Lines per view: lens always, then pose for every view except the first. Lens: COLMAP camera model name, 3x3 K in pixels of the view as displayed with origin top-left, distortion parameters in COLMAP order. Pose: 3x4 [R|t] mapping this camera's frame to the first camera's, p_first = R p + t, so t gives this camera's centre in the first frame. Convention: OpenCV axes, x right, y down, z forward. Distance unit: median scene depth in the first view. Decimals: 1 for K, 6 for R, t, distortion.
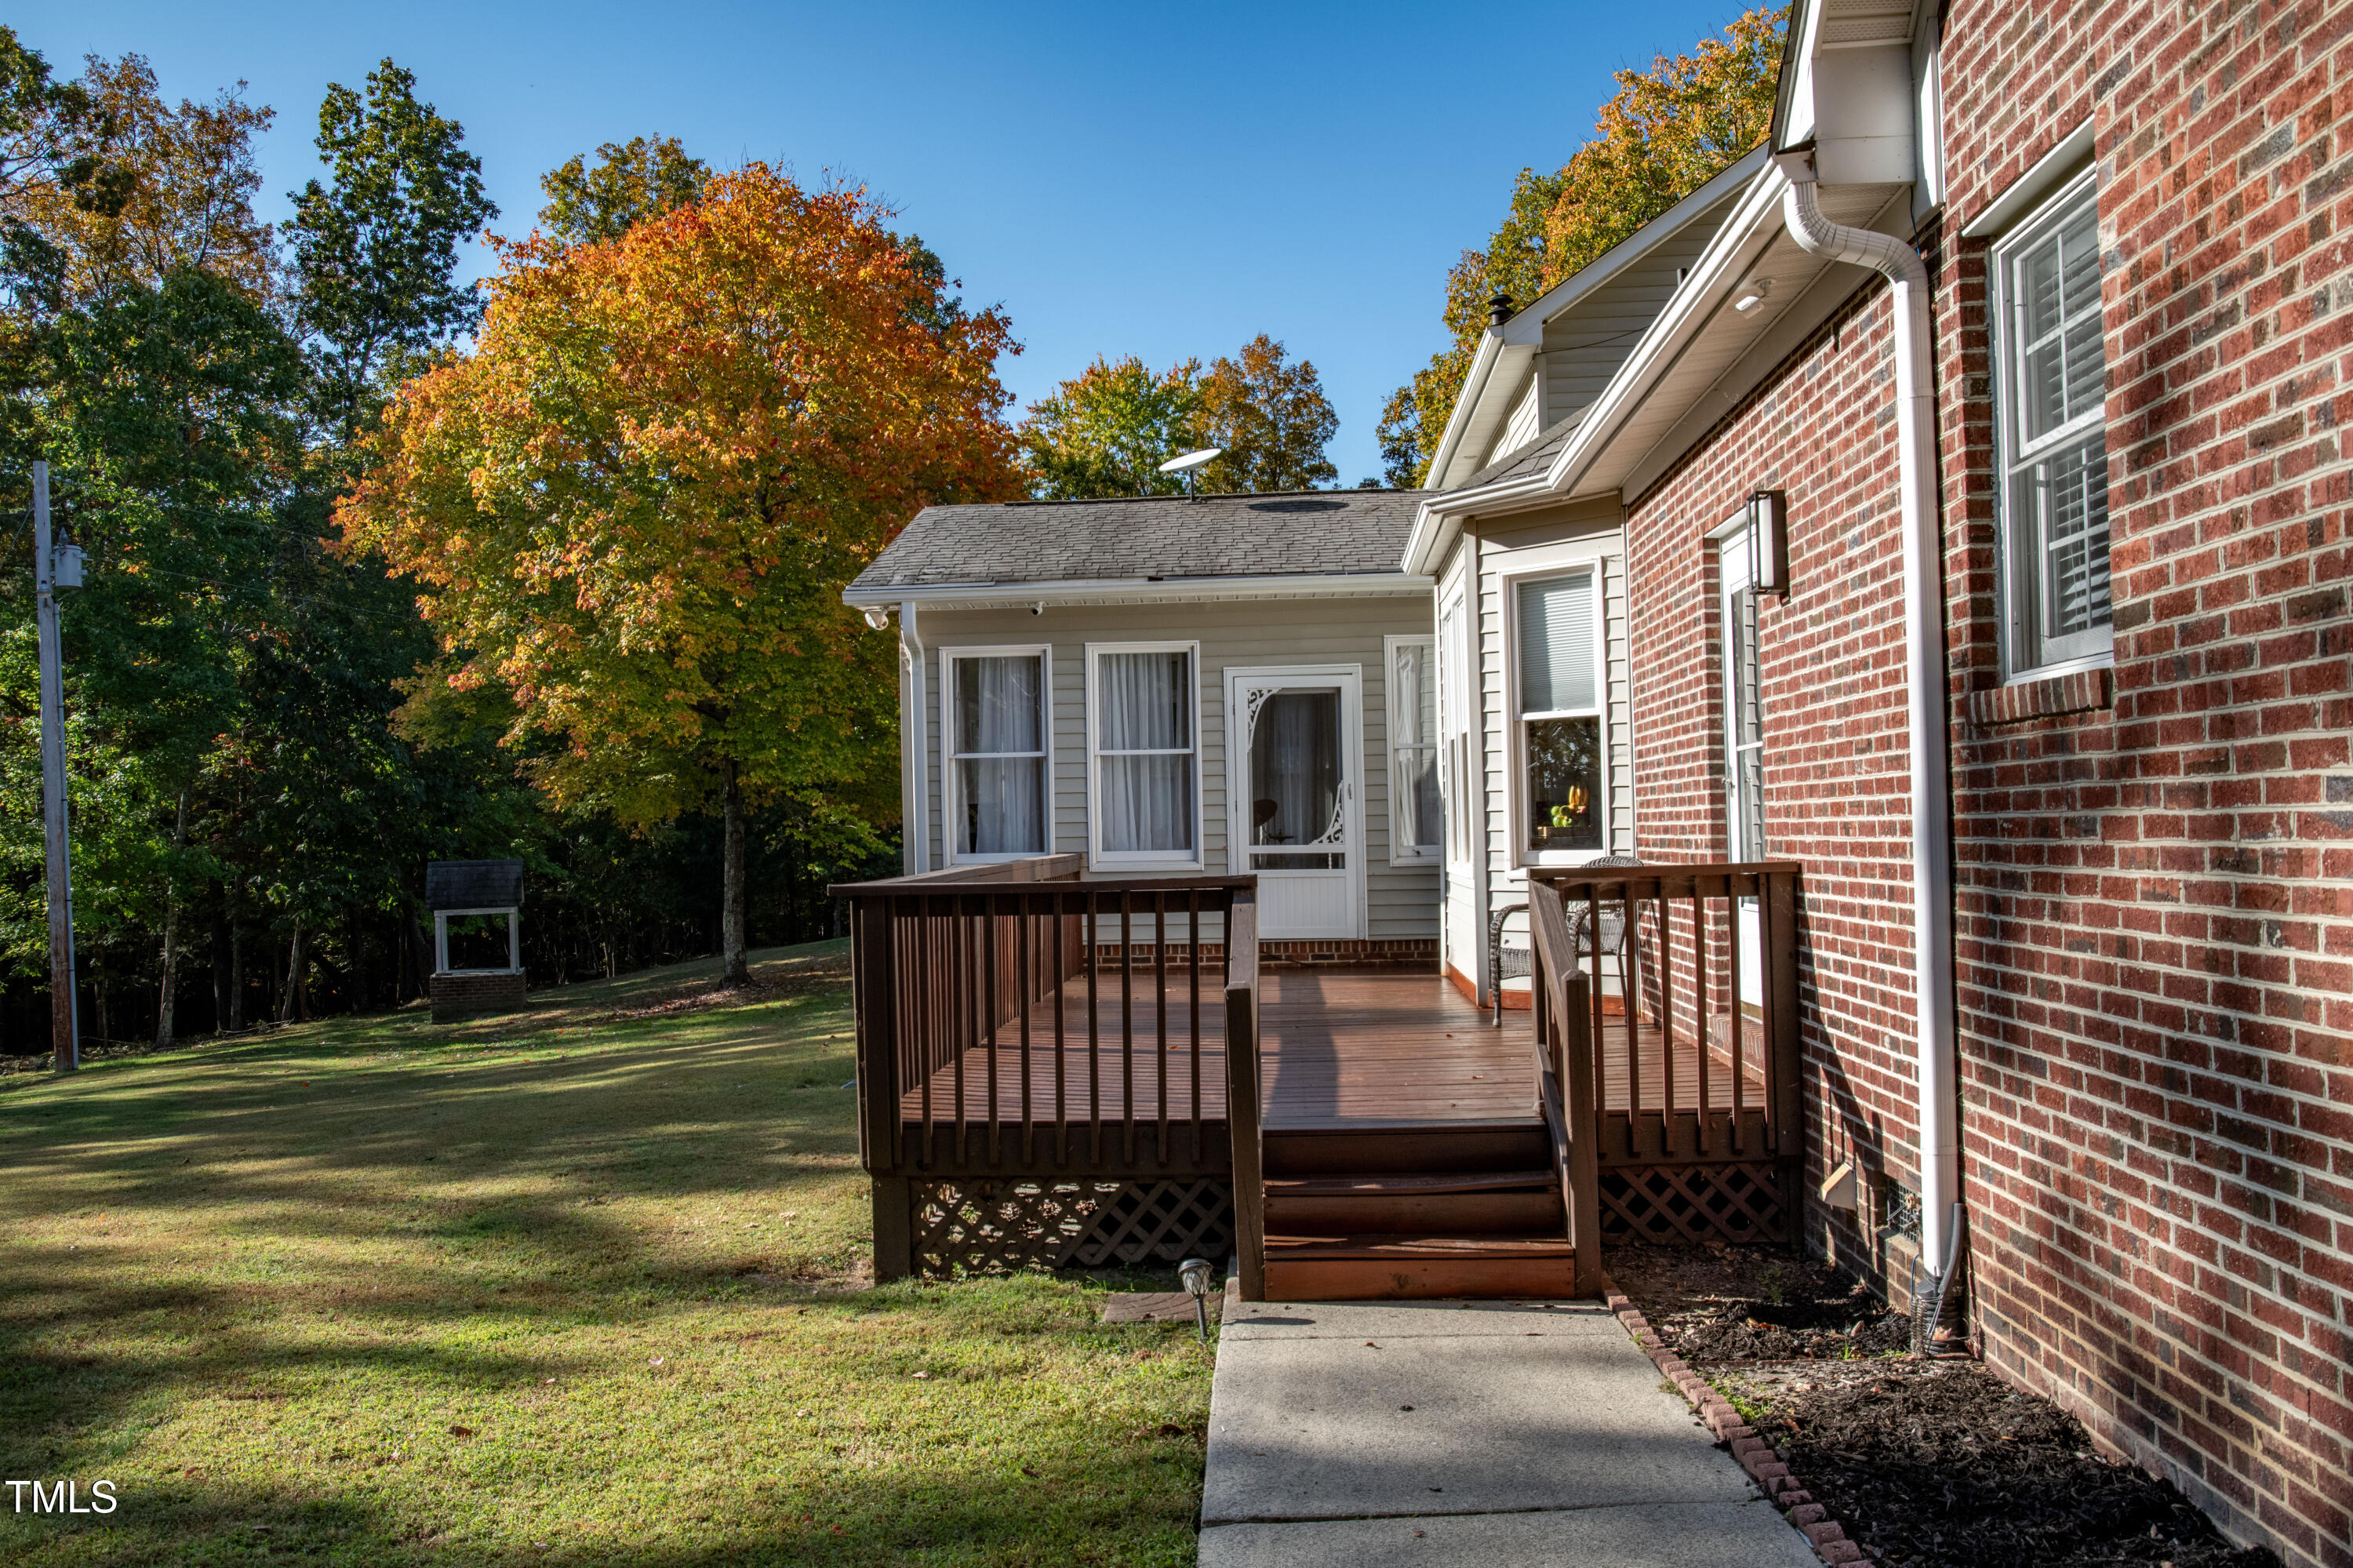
lens RADIAL K [[1814.1, 0, 1182.7], [0, 1814.1, 790.5], [0, 0, 1]] dist [-0.045497, 0.001475]
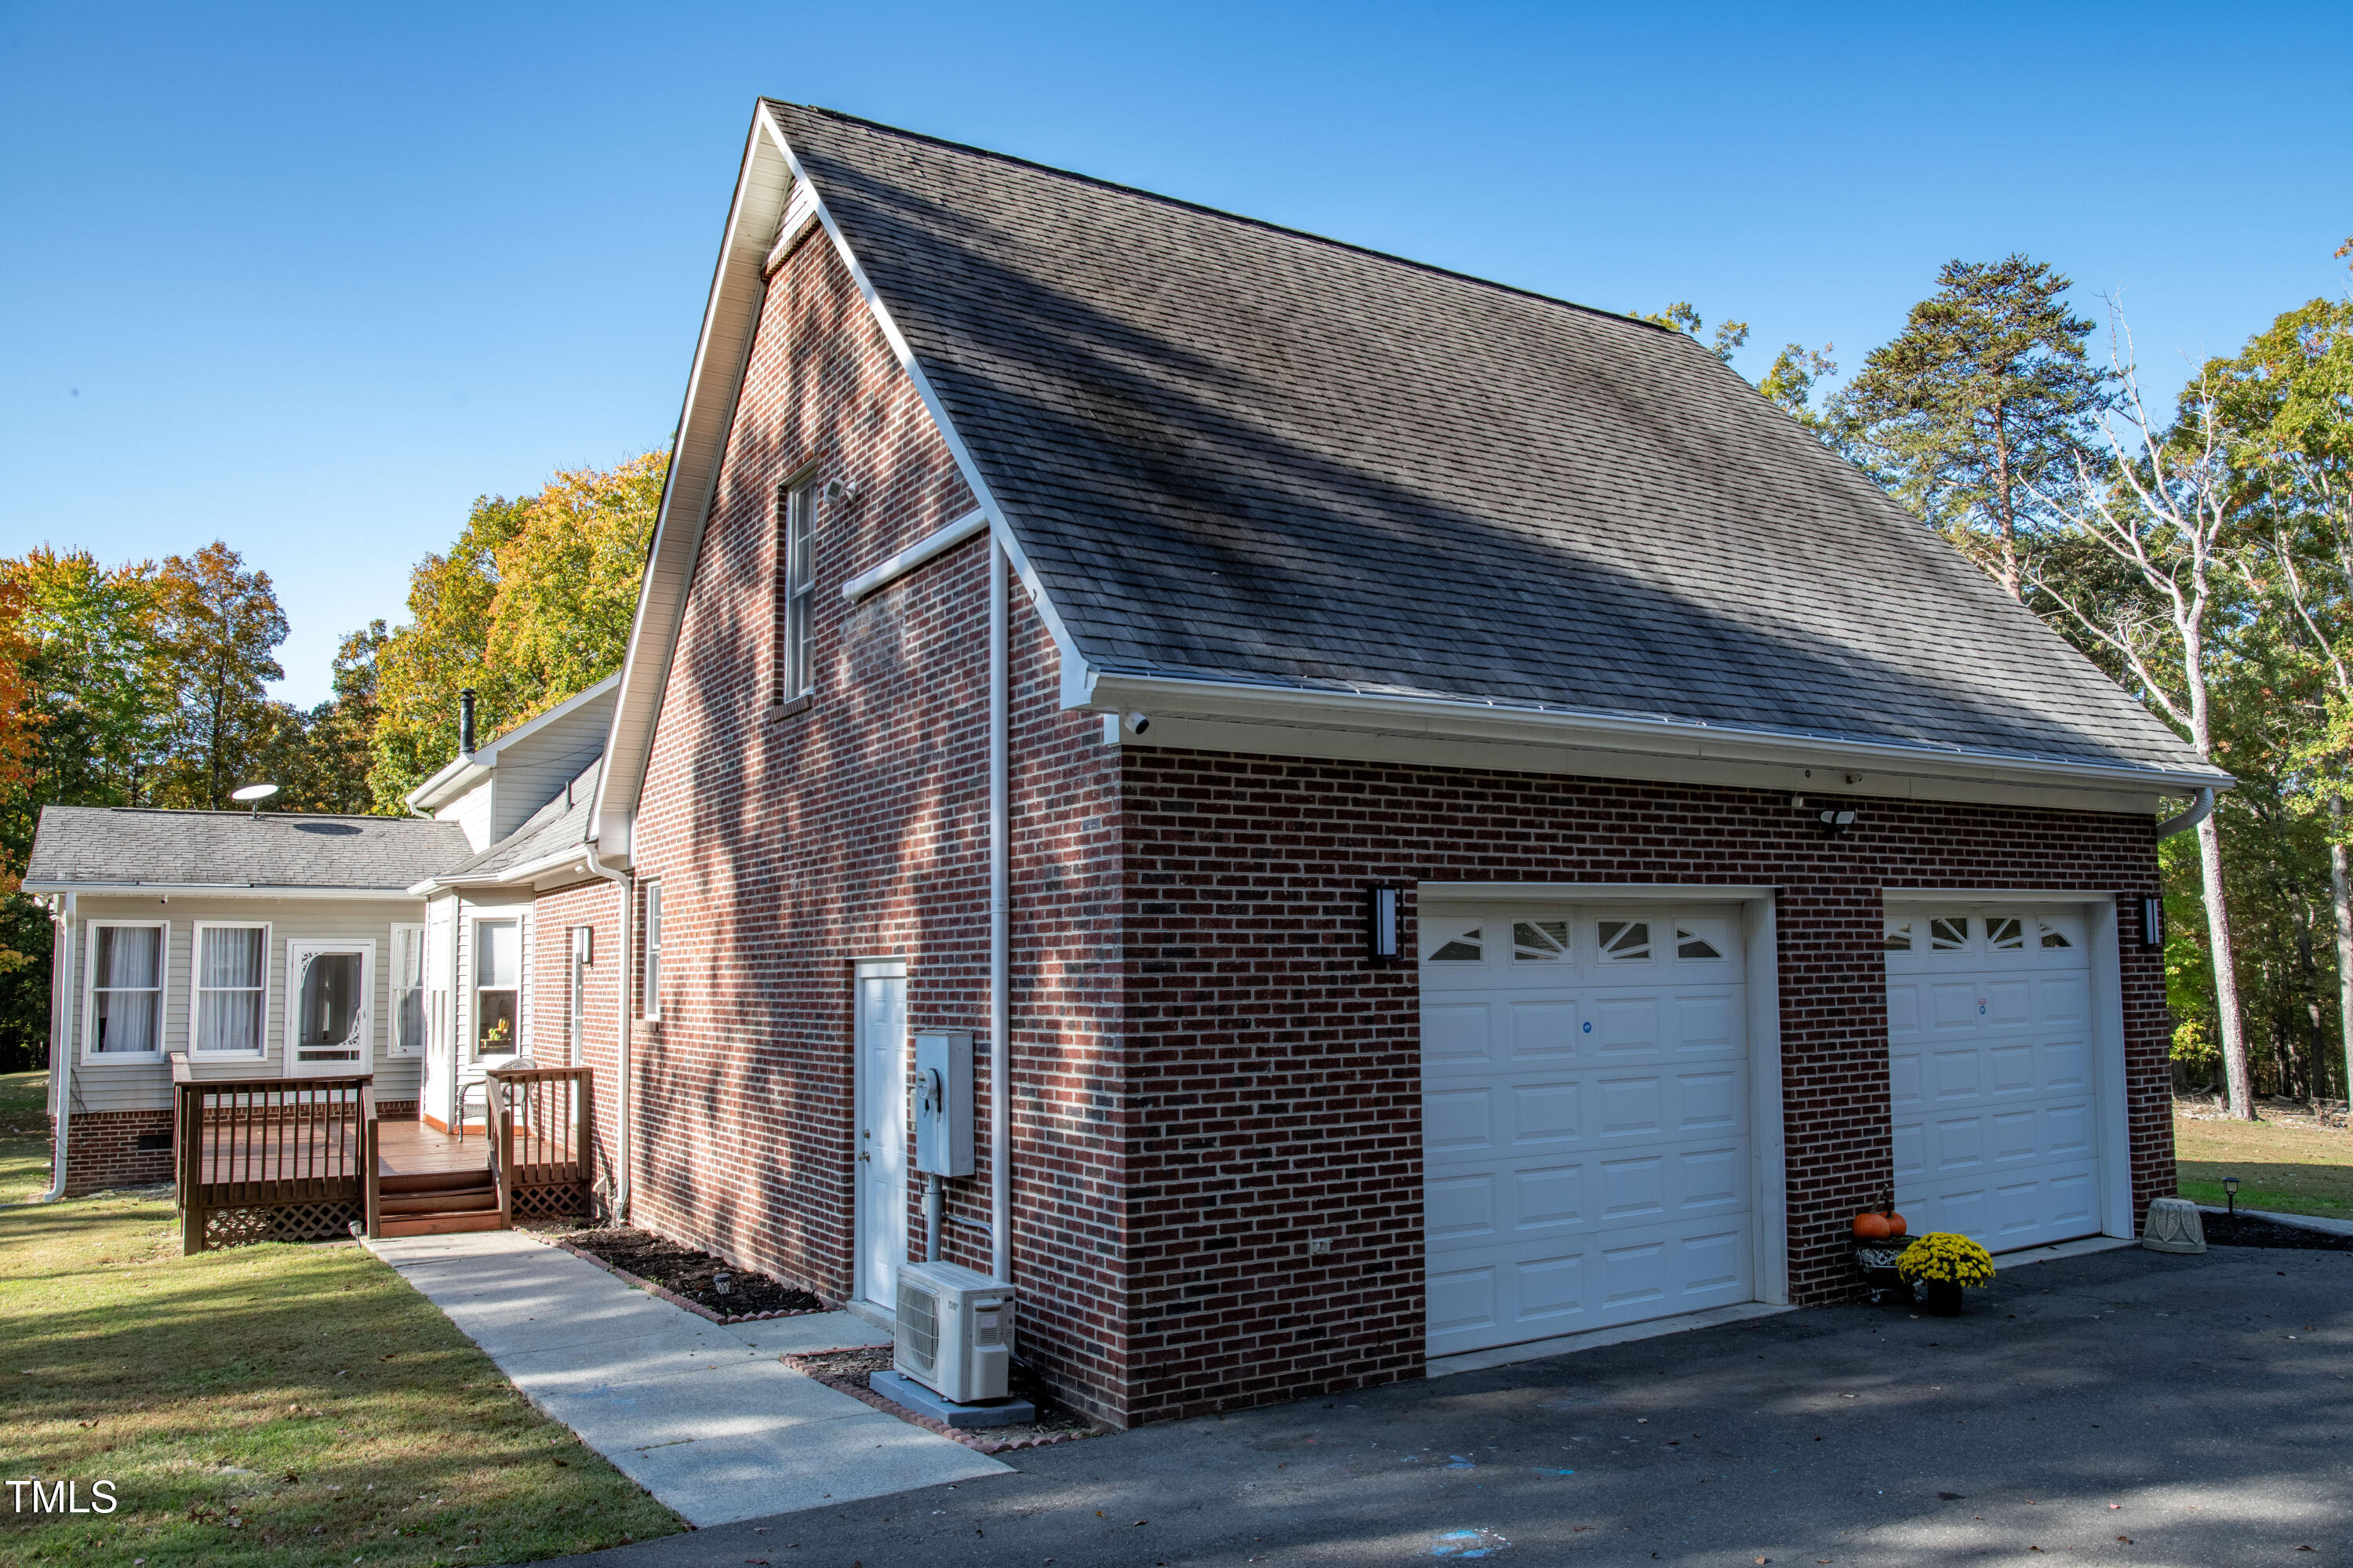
lens RADIAL K [[1702.3, 0, 1179.9], [0, 1702.3, 791.0], [0, 0, 1]] dist [-0.089358, 0.056962]
pose [[0.823778, 0.067406, 0.562892, -0.201476], [-0.012981, 0.994889, -0.100141, -0.070459], [-0.566765, 0.075187, 0.820442, -0.851635]]
